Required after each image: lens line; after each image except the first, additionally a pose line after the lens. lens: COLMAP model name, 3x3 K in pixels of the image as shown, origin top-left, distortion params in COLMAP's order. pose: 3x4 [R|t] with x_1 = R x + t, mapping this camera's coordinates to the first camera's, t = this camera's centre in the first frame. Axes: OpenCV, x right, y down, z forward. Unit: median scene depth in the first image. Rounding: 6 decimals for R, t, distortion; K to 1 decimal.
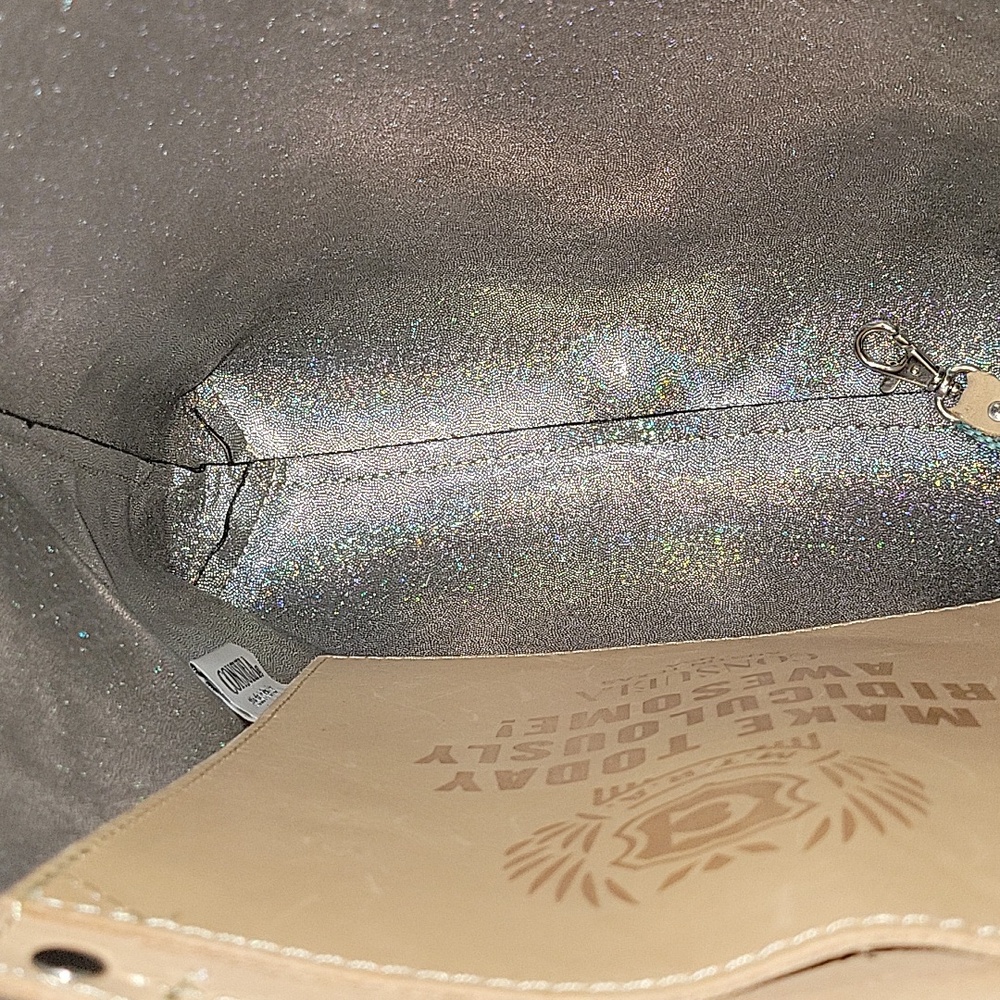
lens RADIAL K [[1709.6, 0, 472.6], [0, 1709.6, 462.0], [0, 0, 1]] dist [-0.002851, -0.031357]
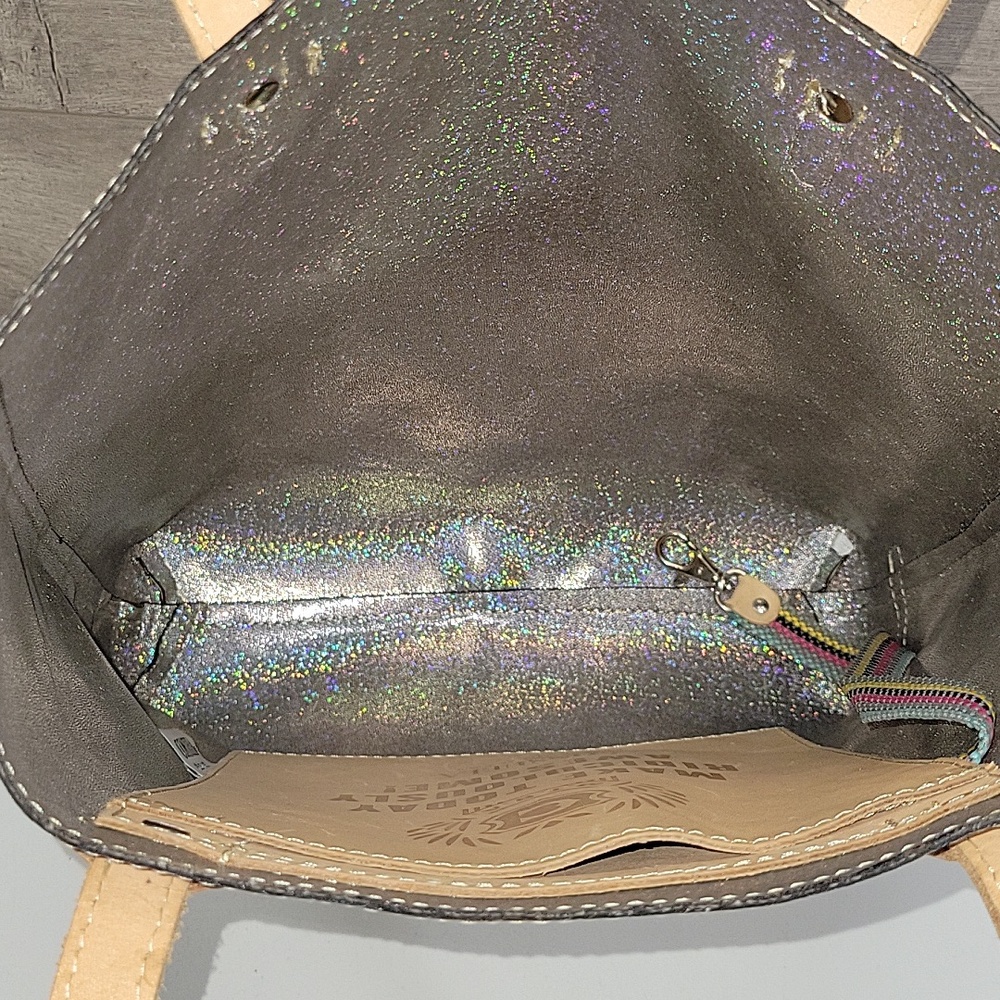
lens RADIAL K [[1709.6, 0, 472.6], [0, 1709.6, 462.0], [0, 0, 1]] dist [-0.002851, -0.031357]
pose [[0.990842, 0.084658, 0.105192, -0.059476], [-0.068424, 0.986414, -0.149348, 0.072346], [-0.116406, 0.140783, 0.983173, -0.282036]]
